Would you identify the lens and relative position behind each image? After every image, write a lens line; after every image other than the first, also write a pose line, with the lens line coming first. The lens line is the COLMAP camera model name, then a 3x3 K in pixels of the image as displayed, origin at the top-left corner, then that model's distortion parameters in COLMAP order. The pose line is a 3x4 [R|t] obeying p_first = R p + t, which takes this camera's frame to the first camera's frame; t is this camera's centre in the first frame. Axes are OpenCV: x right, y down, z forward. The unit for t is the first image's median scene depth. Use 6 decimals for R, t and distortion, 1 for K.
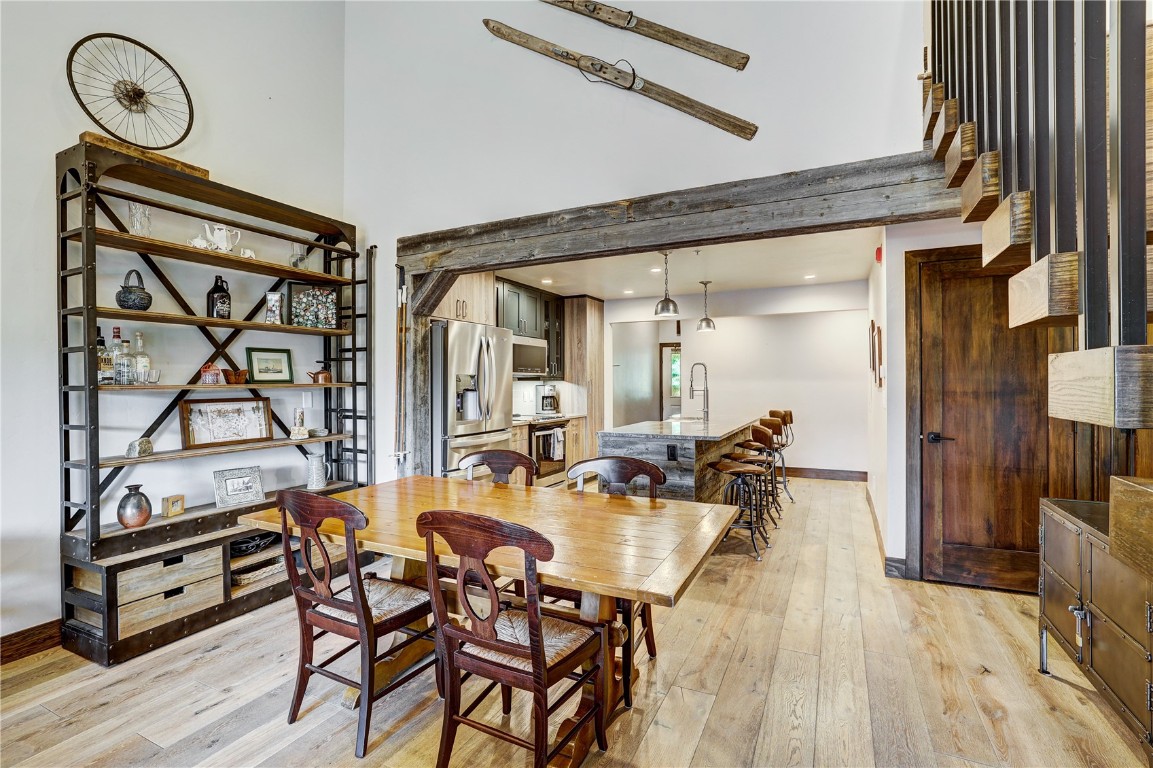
lens RADIAL K [[519.3, 0, 581.4], [0, 519.3, 384.0], [0, 0, 1]] dist [-0.002965, -0.000069]
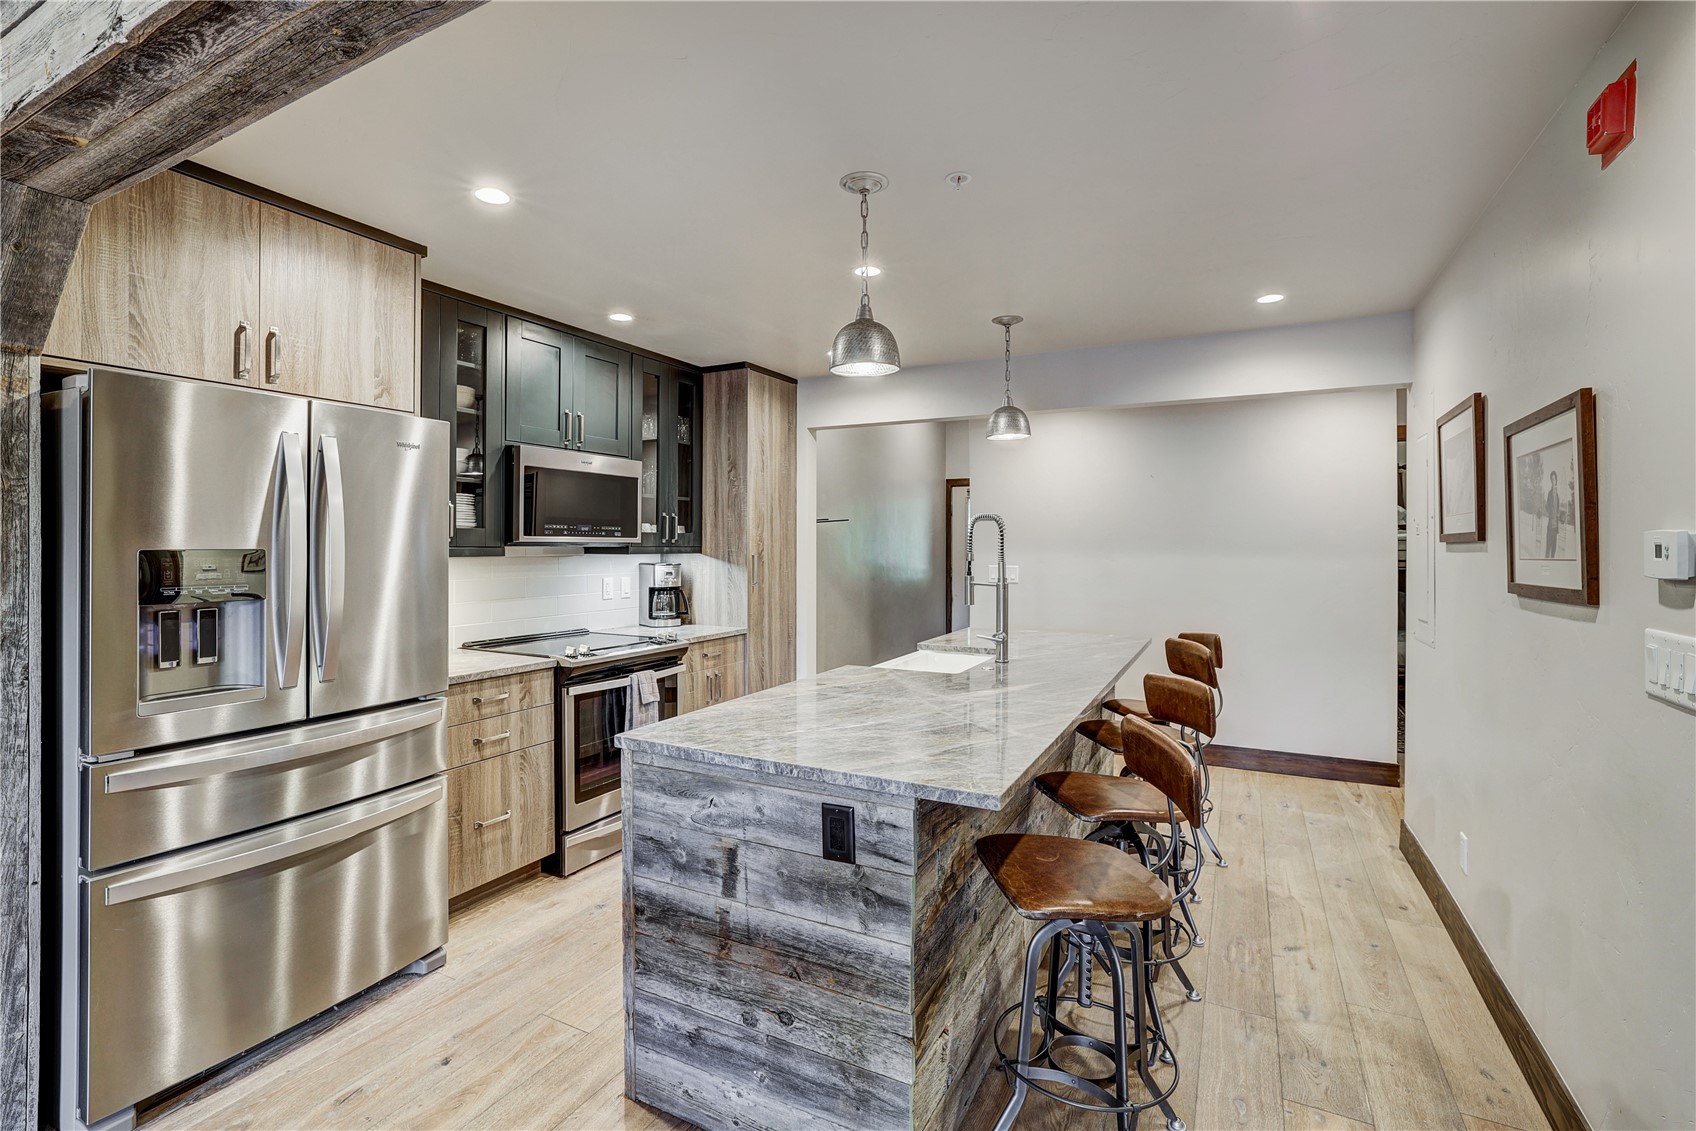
lens RADIAL K [[763.9, 0, 836.8], [0, 763.9, 551.3], [0, 0, 1]] dist [-0.002965, -0.000069]
pose [[0.999485, 0.006149, -0.031490, 0.108640], [-0.005936, 0.999959, 0.006833, -0.013816], [0.031531, -0.006642, 0.999481, 0.341740]]
